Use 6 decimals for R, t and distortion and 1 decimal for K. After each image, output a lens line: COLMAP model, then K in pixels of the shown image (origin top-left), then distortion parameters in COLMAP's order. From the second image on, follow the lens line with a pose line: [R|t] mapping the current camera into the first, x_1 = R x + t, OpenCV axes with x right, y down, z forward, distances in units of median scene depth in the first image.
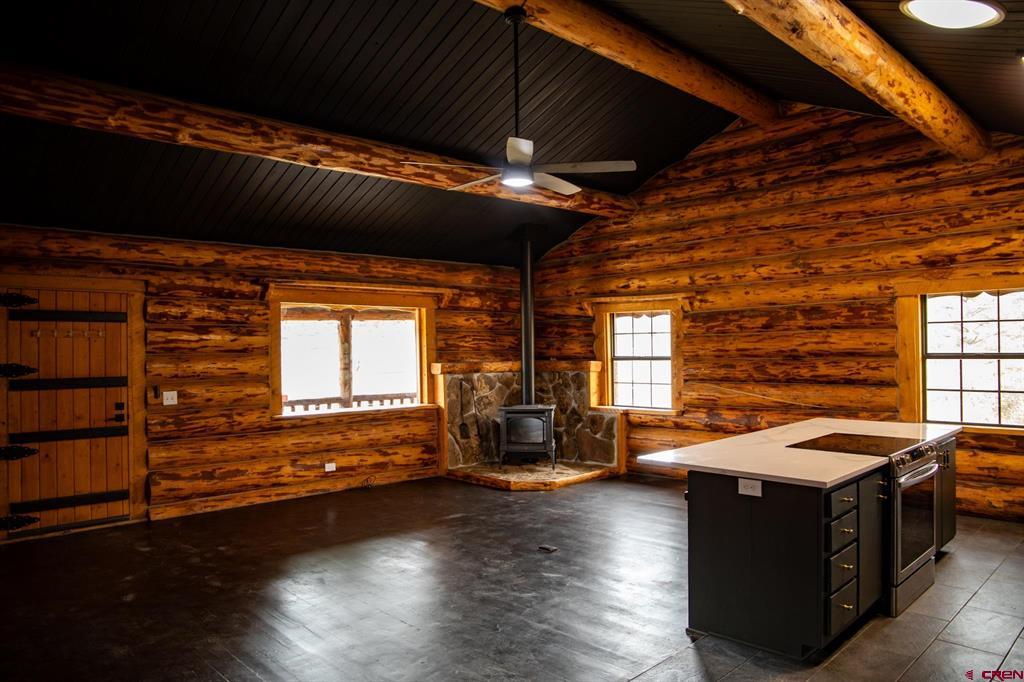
lens RADIAL K [[702.8, 0, 511.7], [0, 702.8, 353.0], [0, 0, 1]] dist [-0.031538, 0.000243]
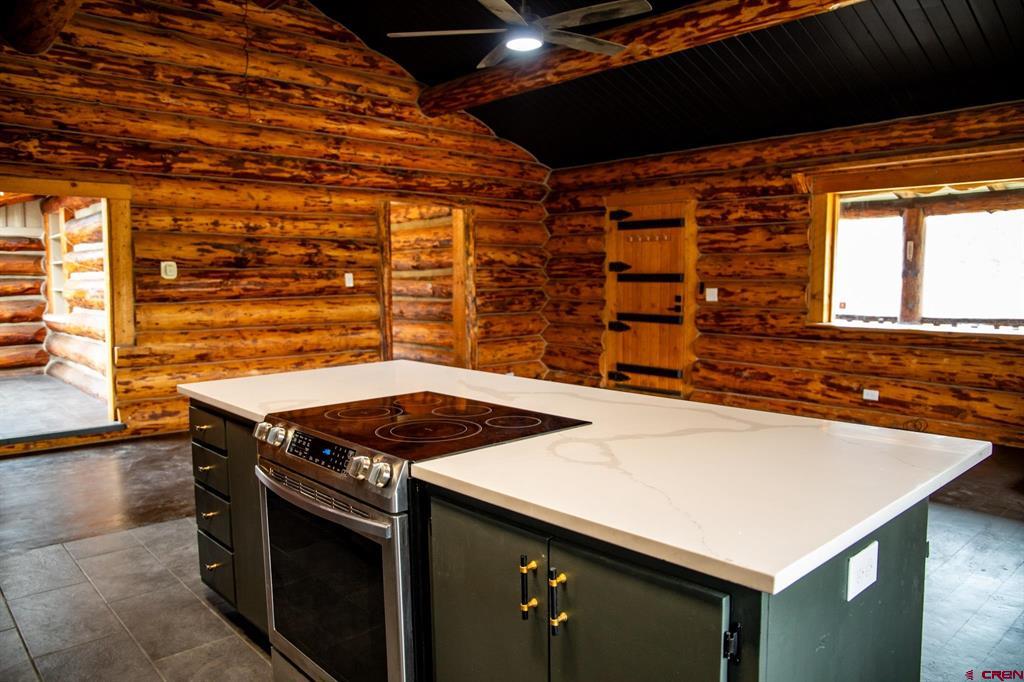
lens RADIAL K [[734.2, 0, 512.5], [0, 734.2, 347.2], [0, 0, 1]] dist [-0.116470, 0.095998]
pose [[-0.002371, 0.112390, -0.993661, 0.590010], [0.004491, 0.993655, 0.112379, 0.015367], [0.999987, -0.004196, -0.002860, 0.632151]]
